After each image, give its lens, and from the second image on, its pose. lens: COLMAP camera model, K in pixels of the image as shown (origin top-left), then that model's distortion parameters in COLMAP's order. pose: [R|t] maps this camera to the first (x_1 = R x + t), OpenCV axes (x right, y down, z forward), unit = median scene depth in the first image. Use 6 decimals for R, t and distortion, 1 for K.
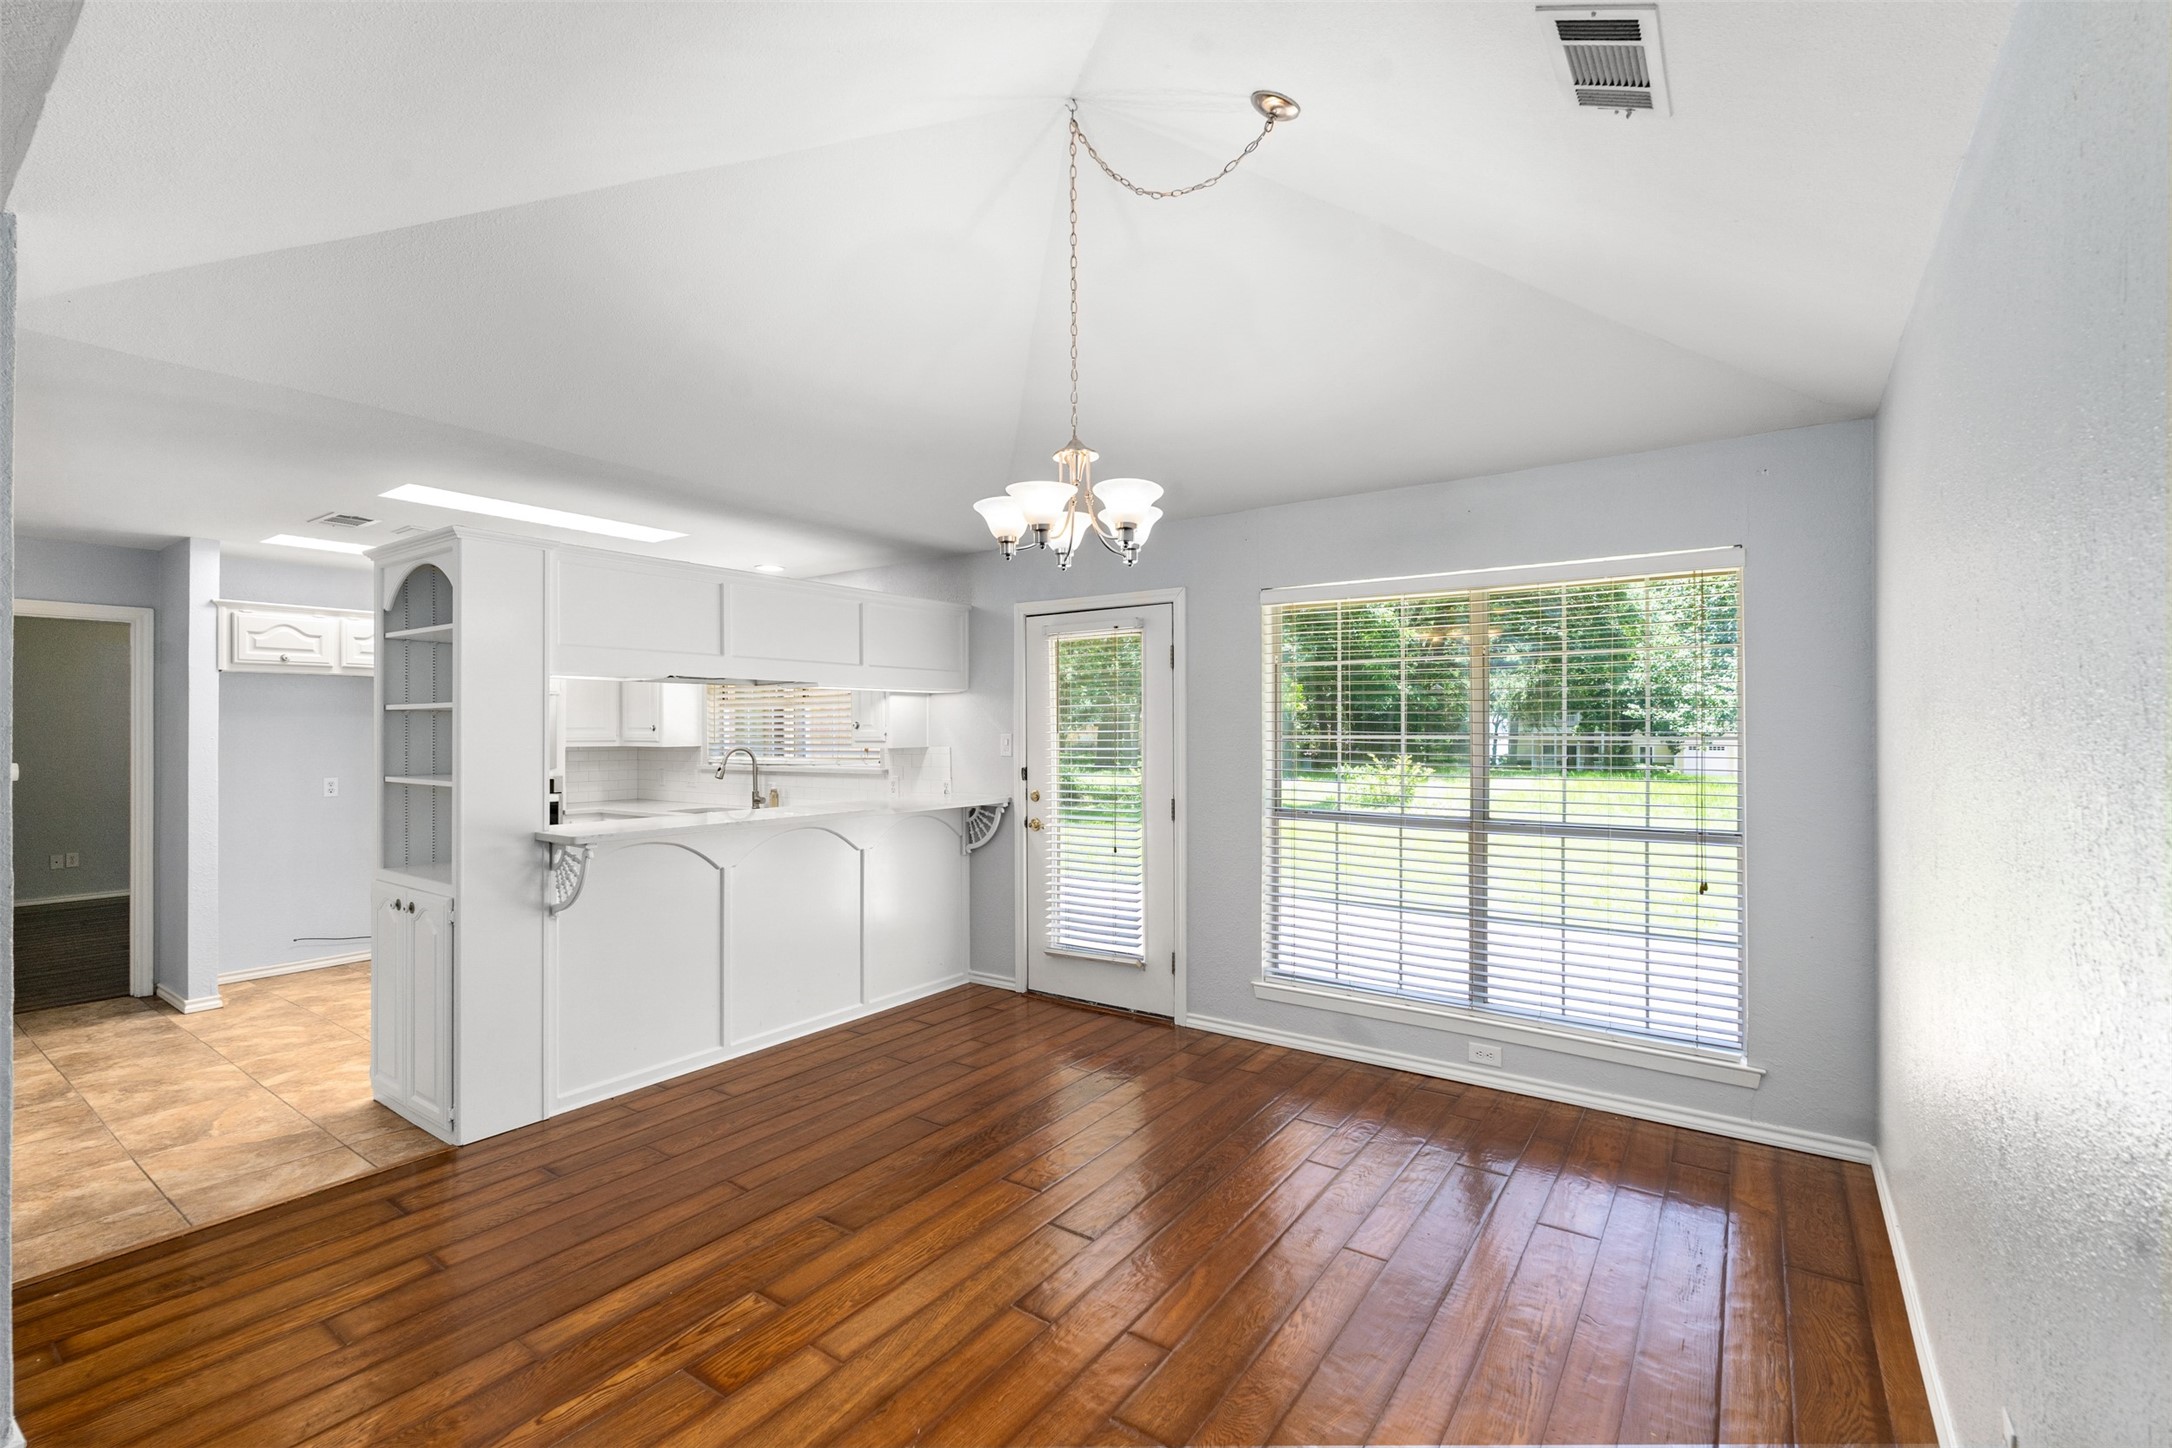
lens RADIAL K [[964.8, 0, 1088.9], [0, 964.8, 726.5], [0, 0, 1]] dist [-0.005296, -0.000242]
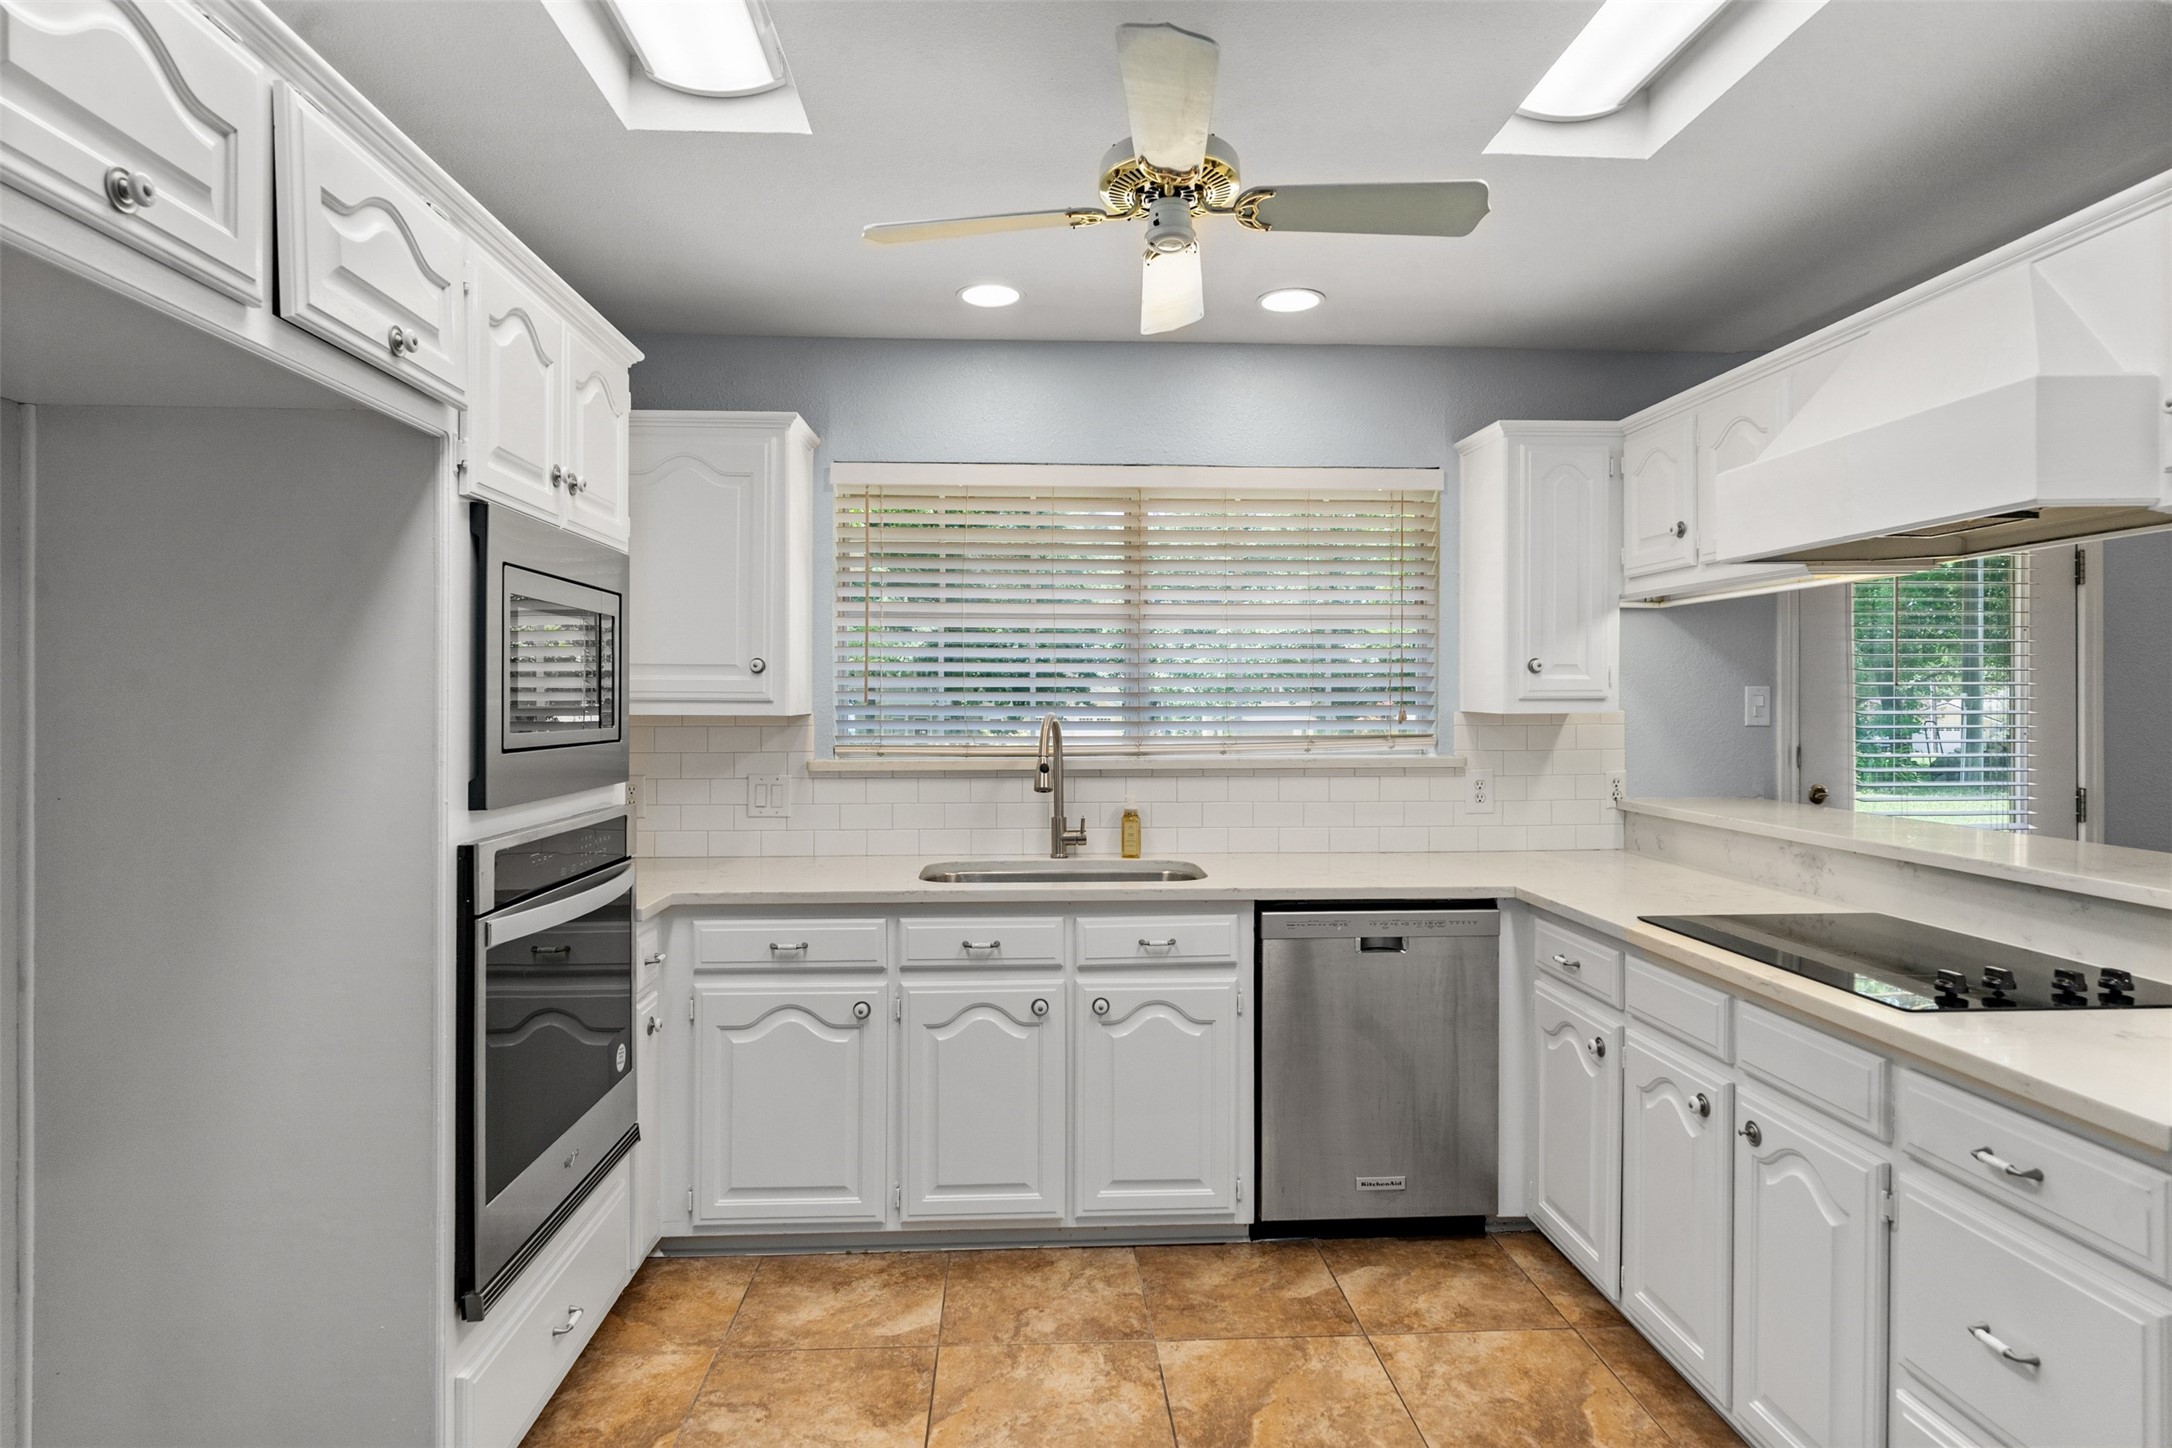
lens RADIAL K [[1161.3, 0, 1093.8], [0, 1161.3, 698.5], [0, 0, 1]] dist [-0.008266, 0.001928]
pose [[0.774919, 0.007858, 0.632012, -1.142050], [-0.009355, 0.999956, -0.000963, 0.024029], [-0.631992, -0.005166, 0.774958, 1.007861]]
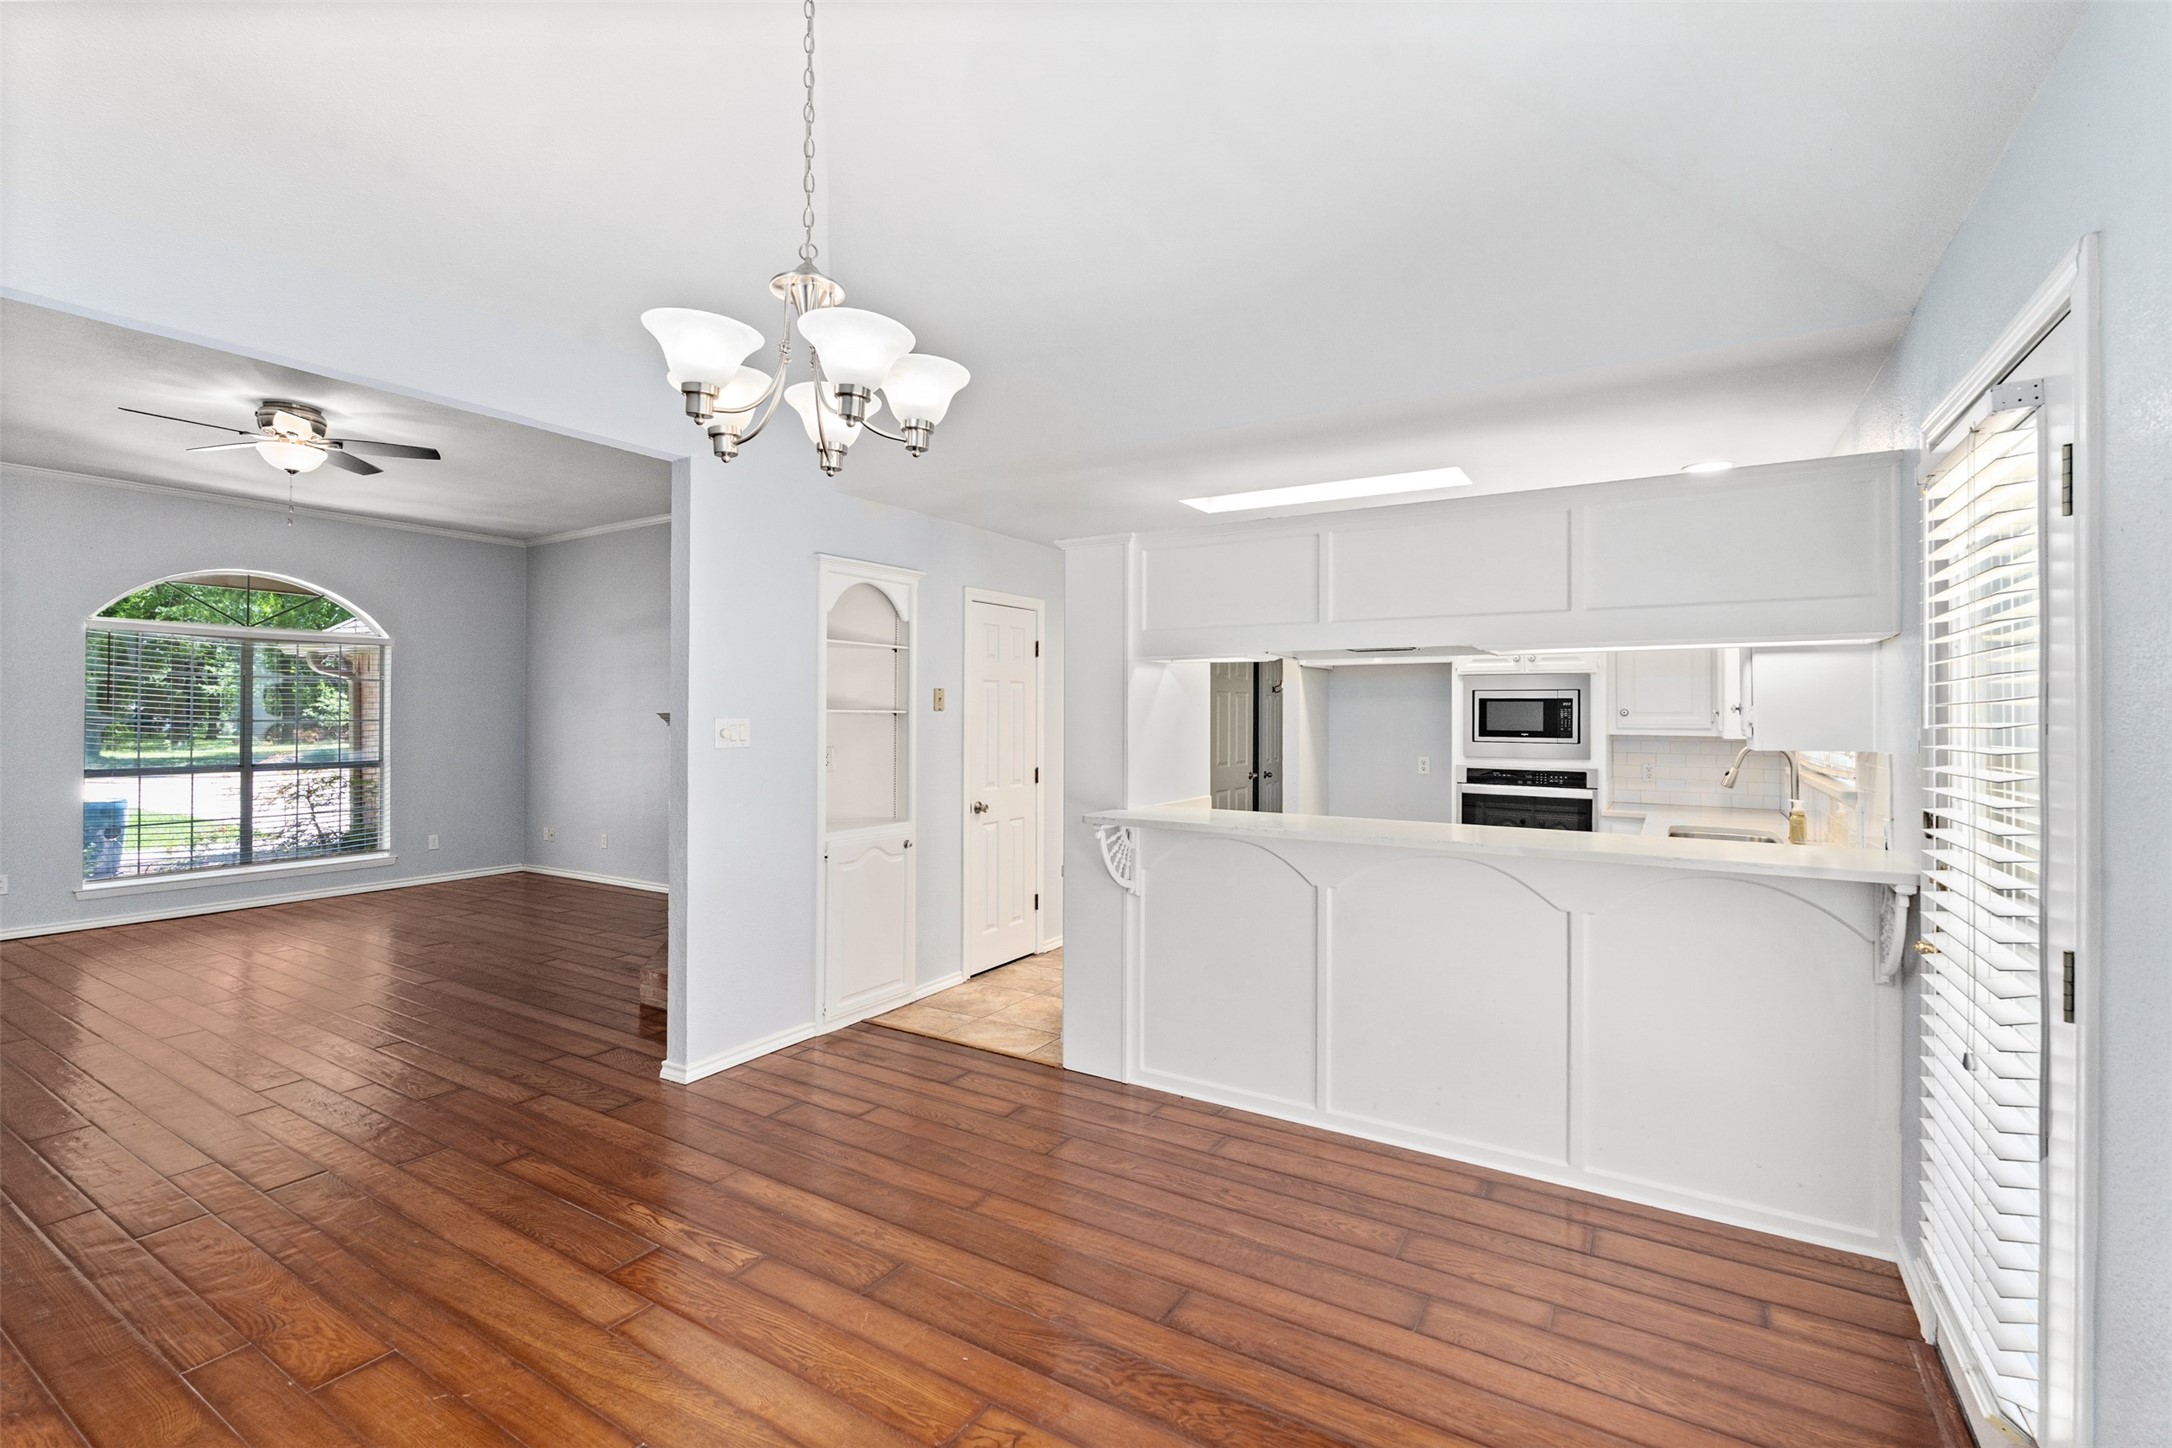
lens RADIAL K [[964.8, 0, 1059.2], [0, 964.8, 712.4], [0, 0, 1]] dist [-0.005296, -0.000242]
pose [[0.047210, 0.002024, -0.998883, 0.454726], [-0.000813, 0.999998, 0.001988, 0.000553], [0.998885, 0.000719, 0.047212, 0.822805]]
